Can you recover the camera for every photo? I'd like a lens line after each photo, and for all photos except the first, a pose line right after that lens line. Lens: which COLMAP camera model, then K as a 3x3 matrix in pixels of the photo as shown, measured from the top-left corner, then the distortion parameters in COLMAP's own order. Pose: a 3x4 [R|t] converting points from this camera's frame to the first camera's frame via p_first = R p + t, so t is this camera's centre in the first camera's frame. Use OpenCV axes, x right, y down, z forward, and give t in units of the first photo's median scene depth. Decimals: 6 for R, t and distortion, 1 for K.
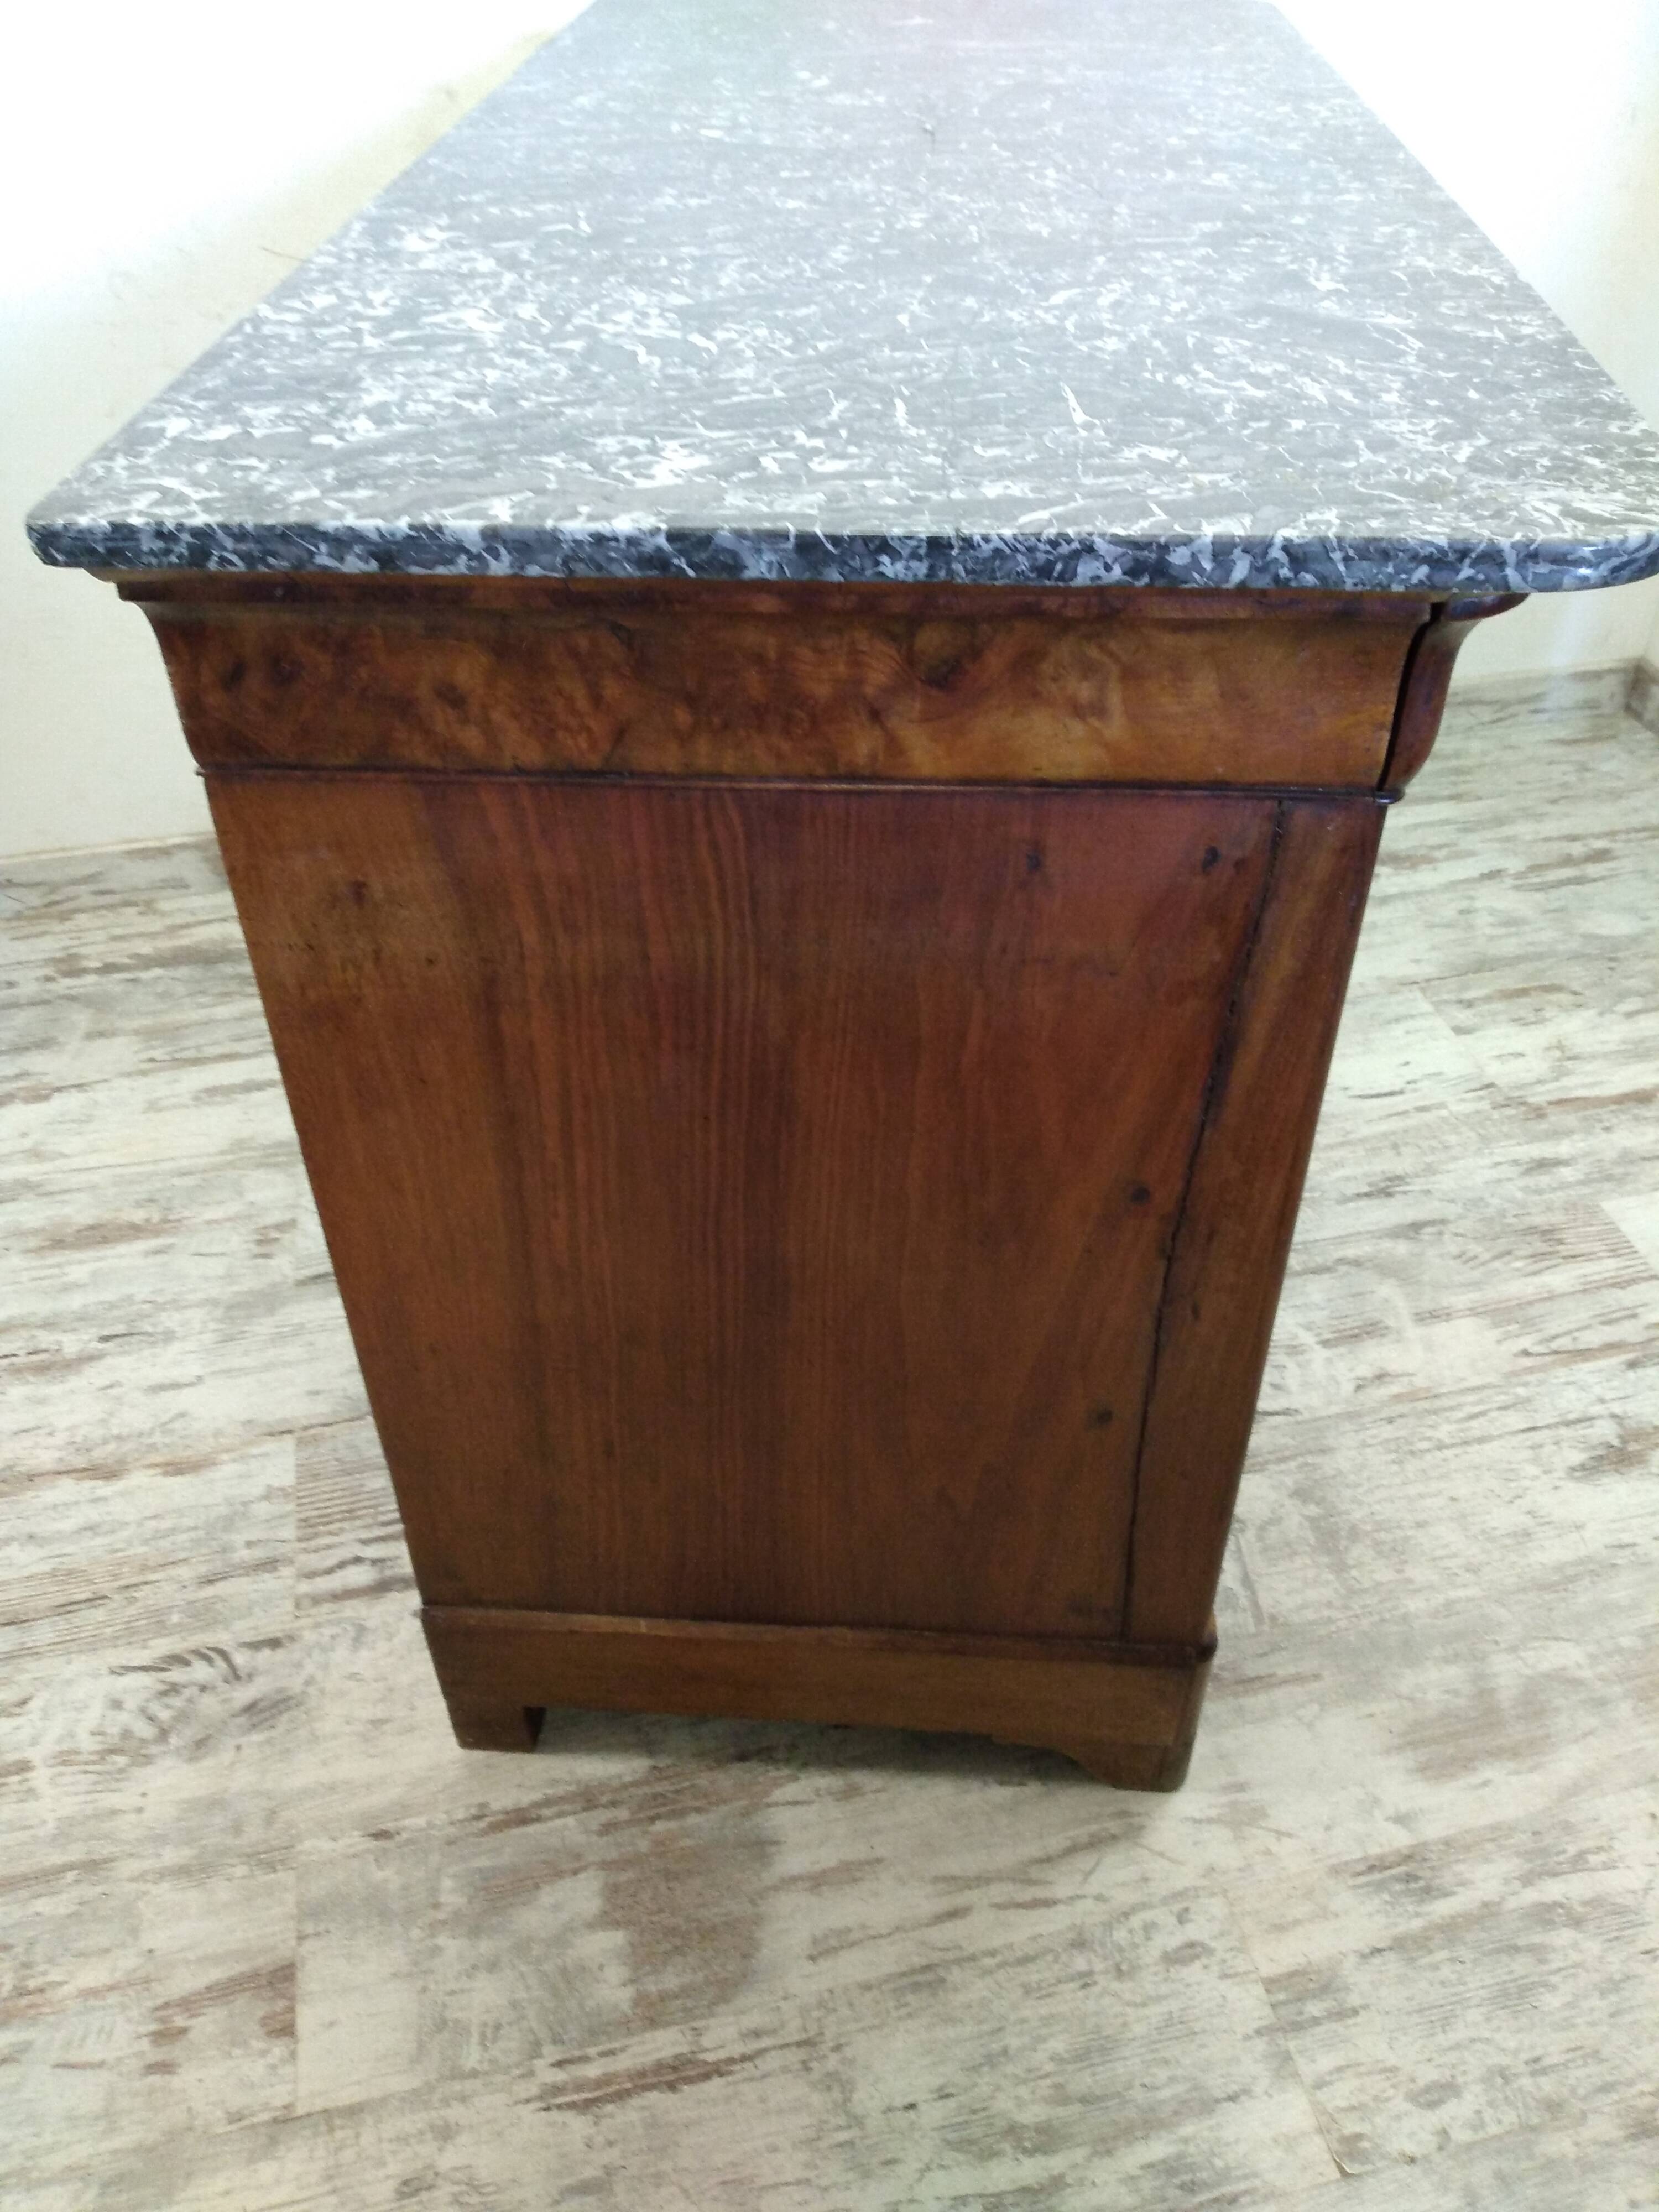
lens RADIAL K [[1745.6, 0, 844.8], [0, 1745.6, 1115.2], [0, 0, 1]] dist [-0.006638, -0.000280]
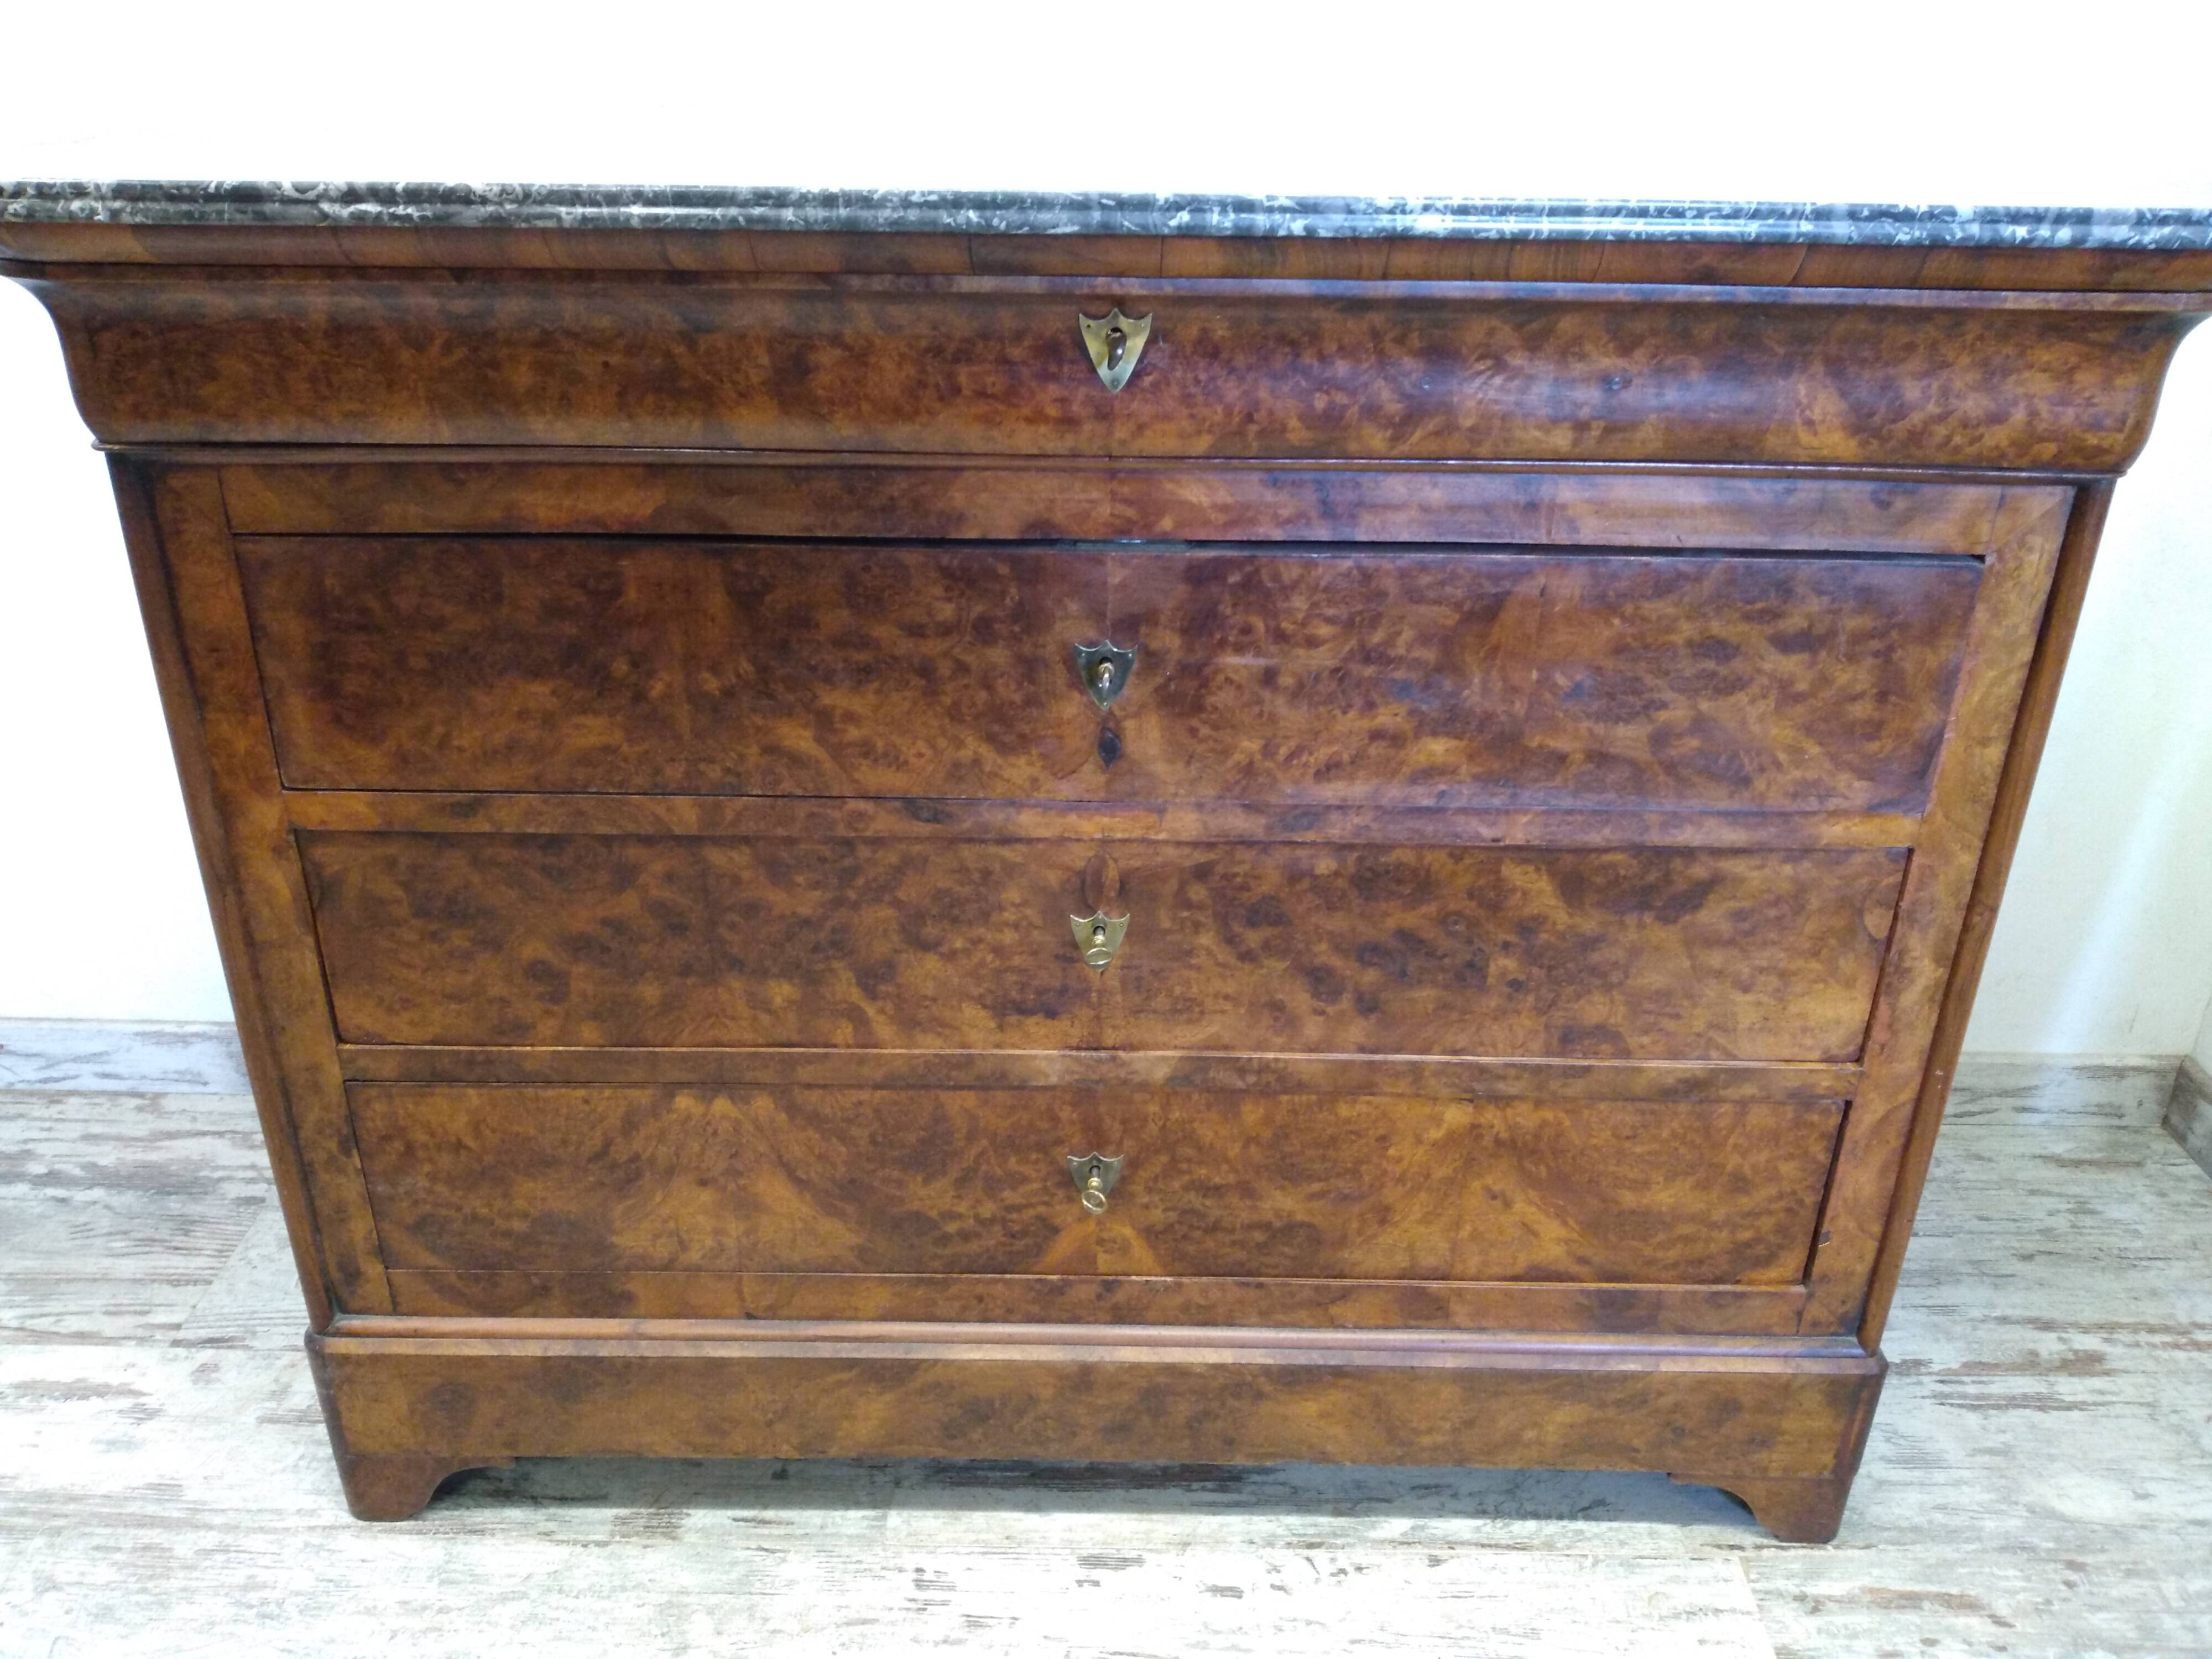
lens RADIAL K [[1745.6, 0, 1105.2], [0, 1745.6, 827.2], [0, 0, 1]] dist [-0.006638, -0.000280]
pose [[0.972177, 0.126619, -0.197077, 0.219946], [-0.169703, 0.960638, -0.219946, -0.170865], [0.161470, 0.247271, 0.955397, 0.320449]]
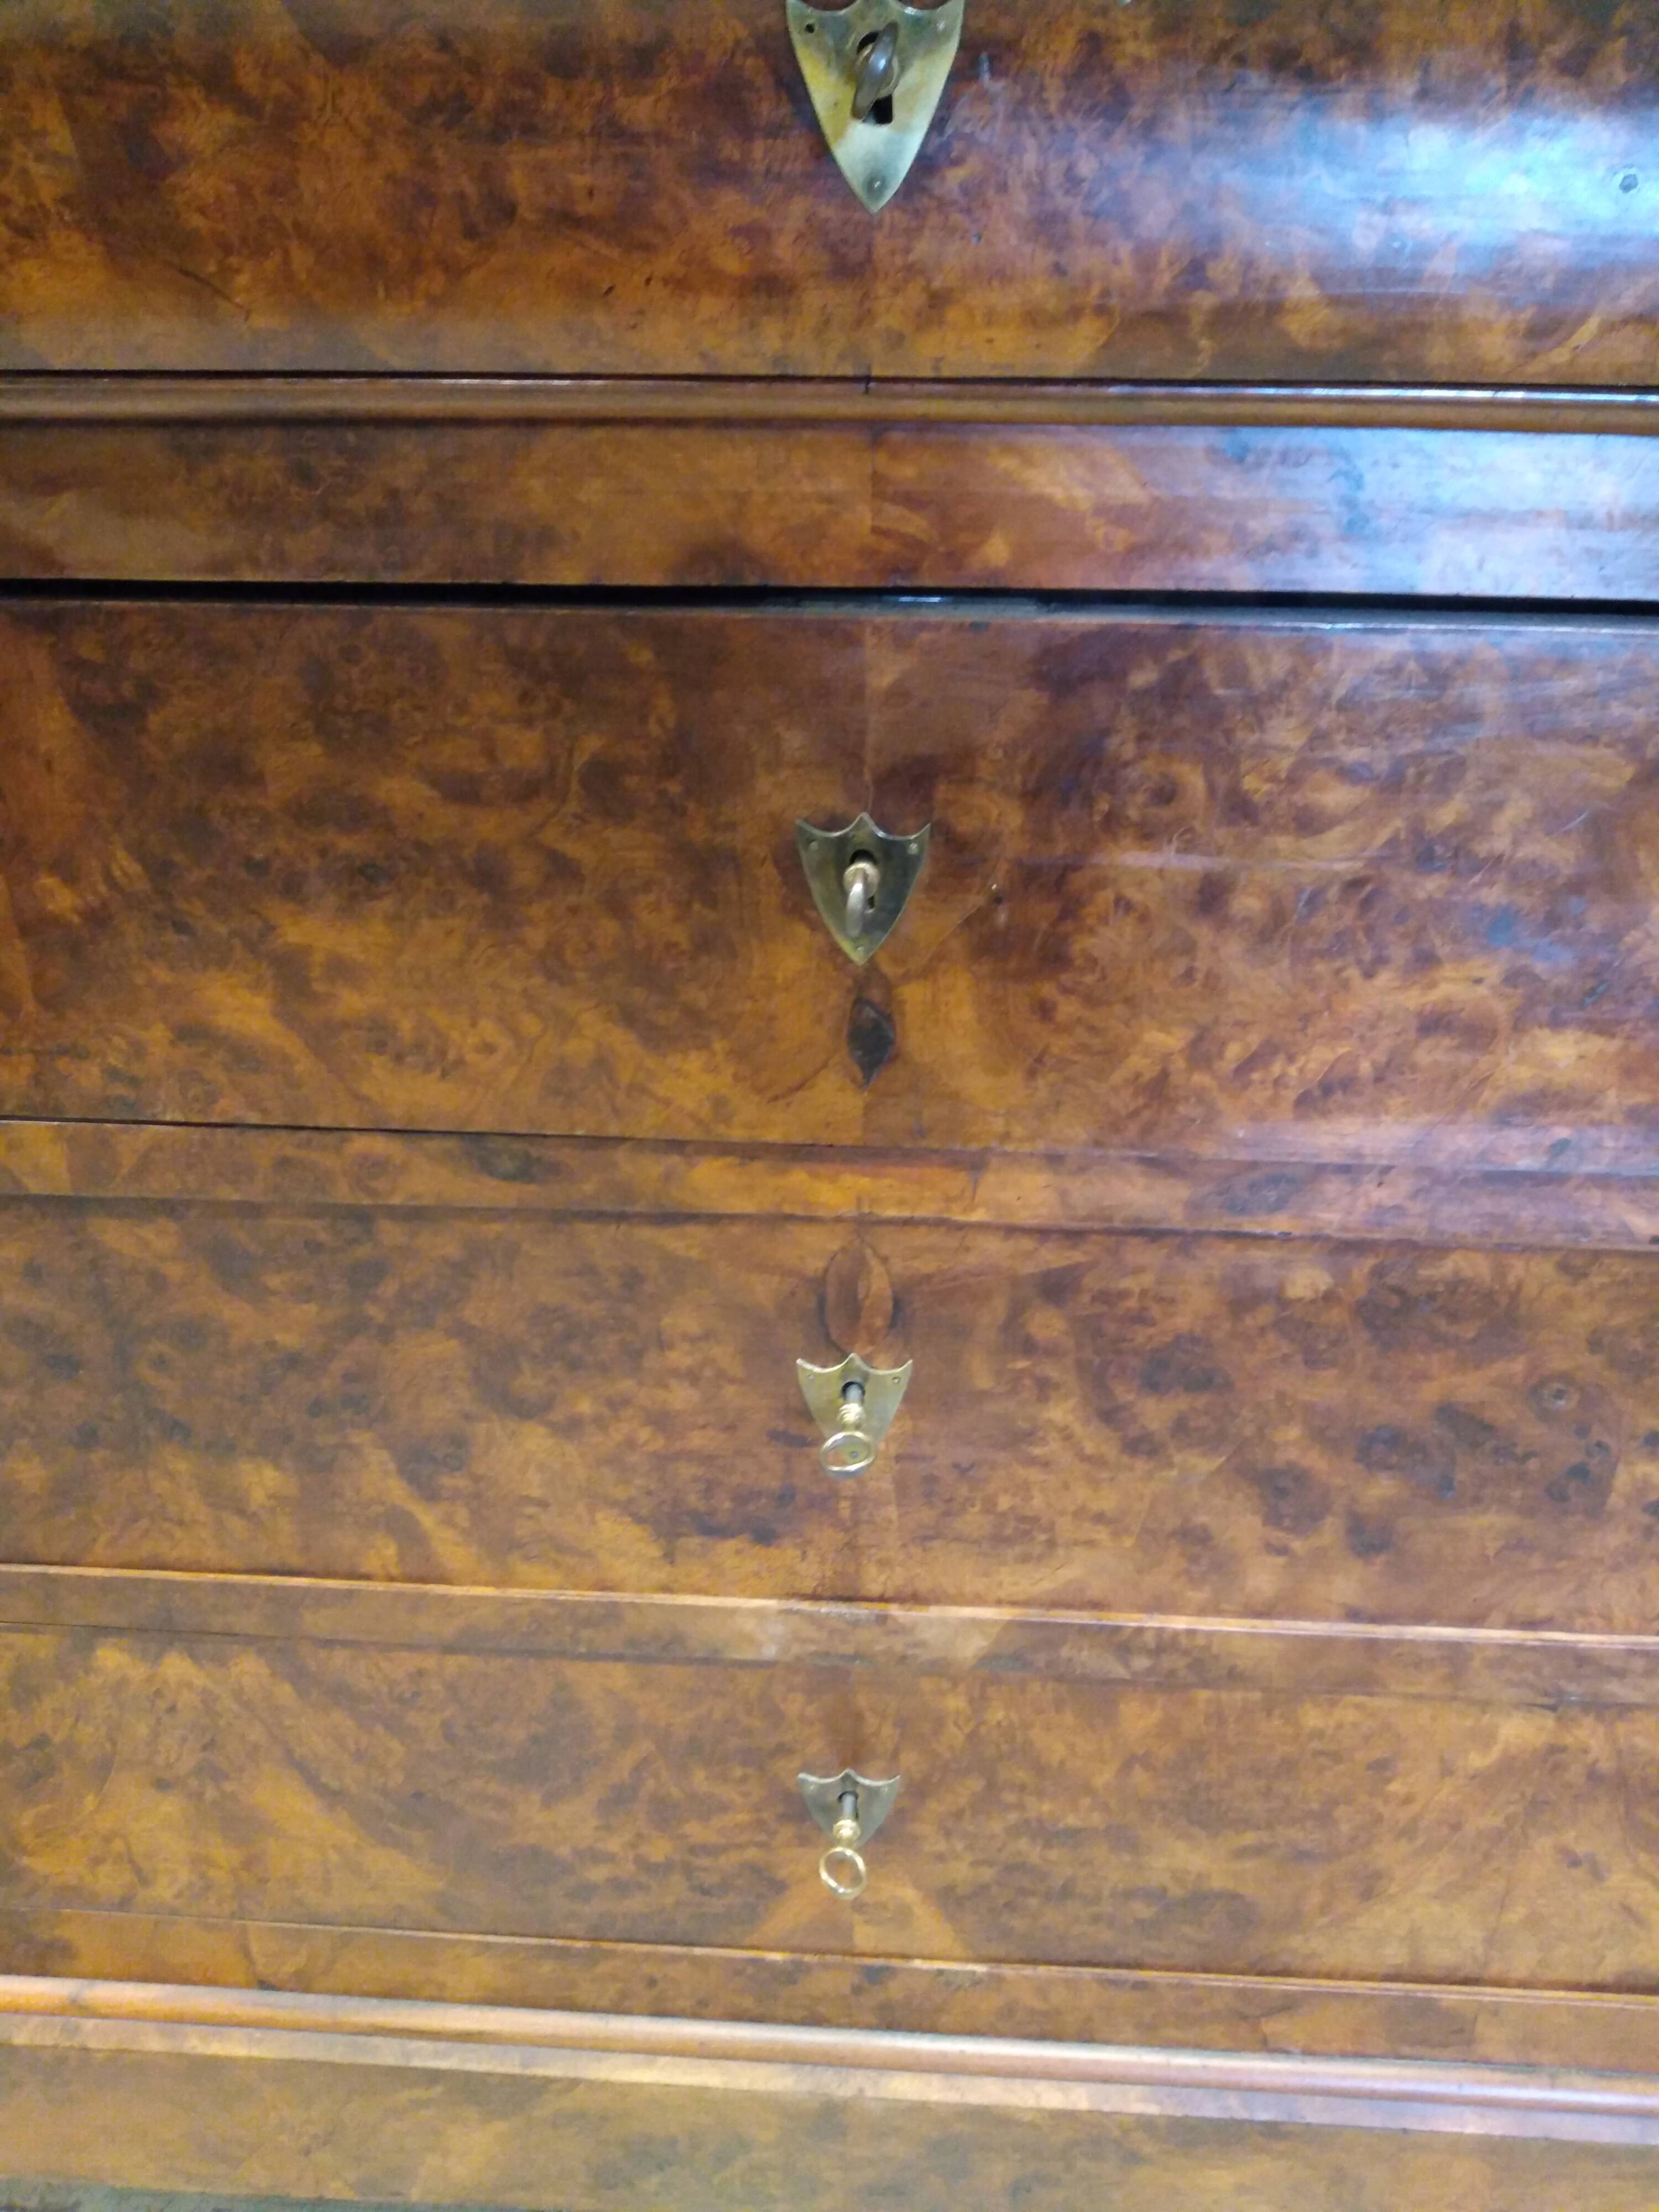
lens RADIAL K [[1745.6, 0, 850.0], [0, 1745.6, 1123.7], [0, 0, 1]] dist [-0.006638, -0.000280]
pose [[0.958146, 0.150002, -0.243837, 0.170373], [-0.197230, 0.963230, -0.182451, -0.260533], [0.207503, 0.222906, 0.952500, 0.605863]]
